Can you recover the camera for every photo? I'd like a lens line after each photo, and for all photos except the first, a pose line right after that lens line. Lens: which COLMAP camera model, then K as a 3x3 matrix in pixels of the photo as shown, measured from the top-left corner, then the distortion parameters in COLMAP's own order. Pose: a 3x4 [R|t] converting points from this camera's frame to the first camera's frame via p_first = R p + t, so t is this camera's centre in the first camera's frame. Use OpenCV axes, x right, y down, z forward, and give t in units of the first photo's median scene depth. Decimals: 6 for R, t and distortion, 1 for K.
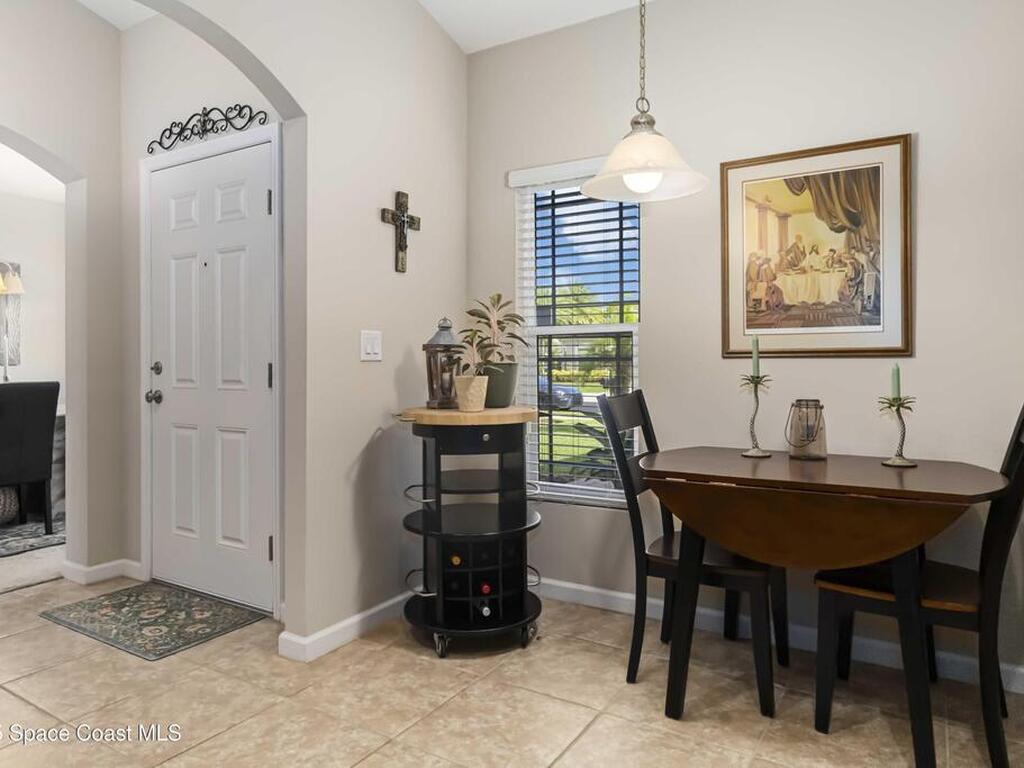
lens RADIAL K [[624.0, 0, 542.8], [0, 624.0, 372.8], [0, 0, 1]] dist [-0.021427, 0.001598]
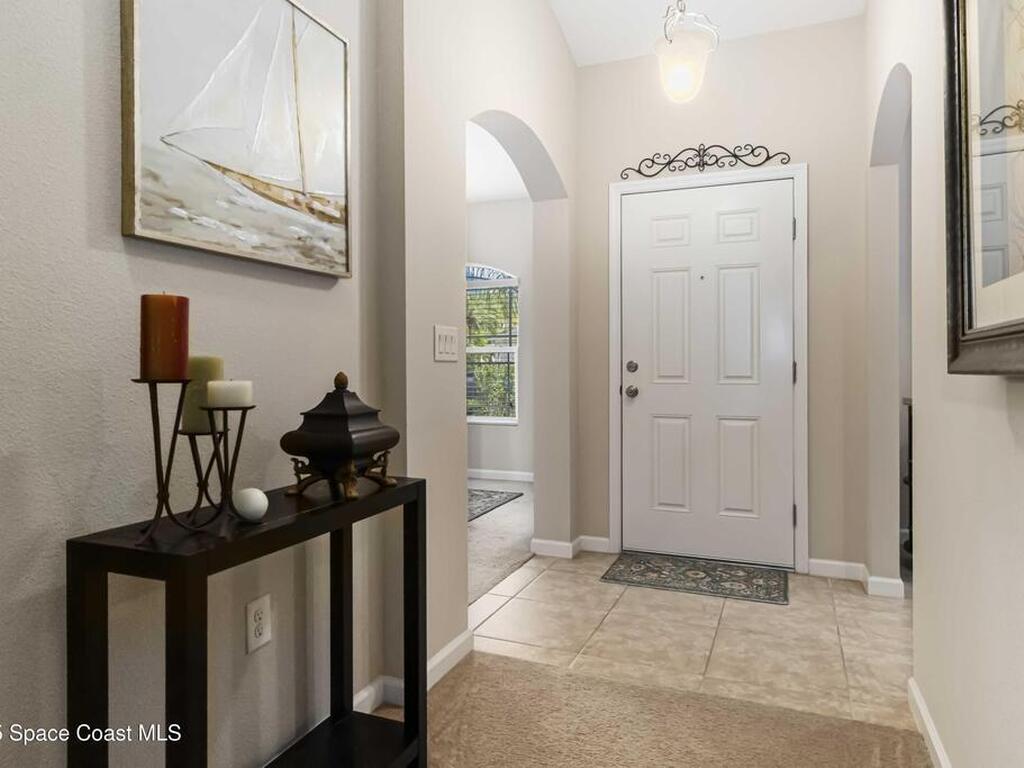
lens RADIAL K [[617.8, 0, 507.6], [0, 617.8, 373.7], [0, 0, 1]] dist [0.004336, -0.000449]
pose [[0.991718, -0.004624, 0.128355, -1.135135], [0.004562, 0.999989, 0.000779, 0.004379], [-0.128357, -0.000187, 0.991728, -0.124642]]
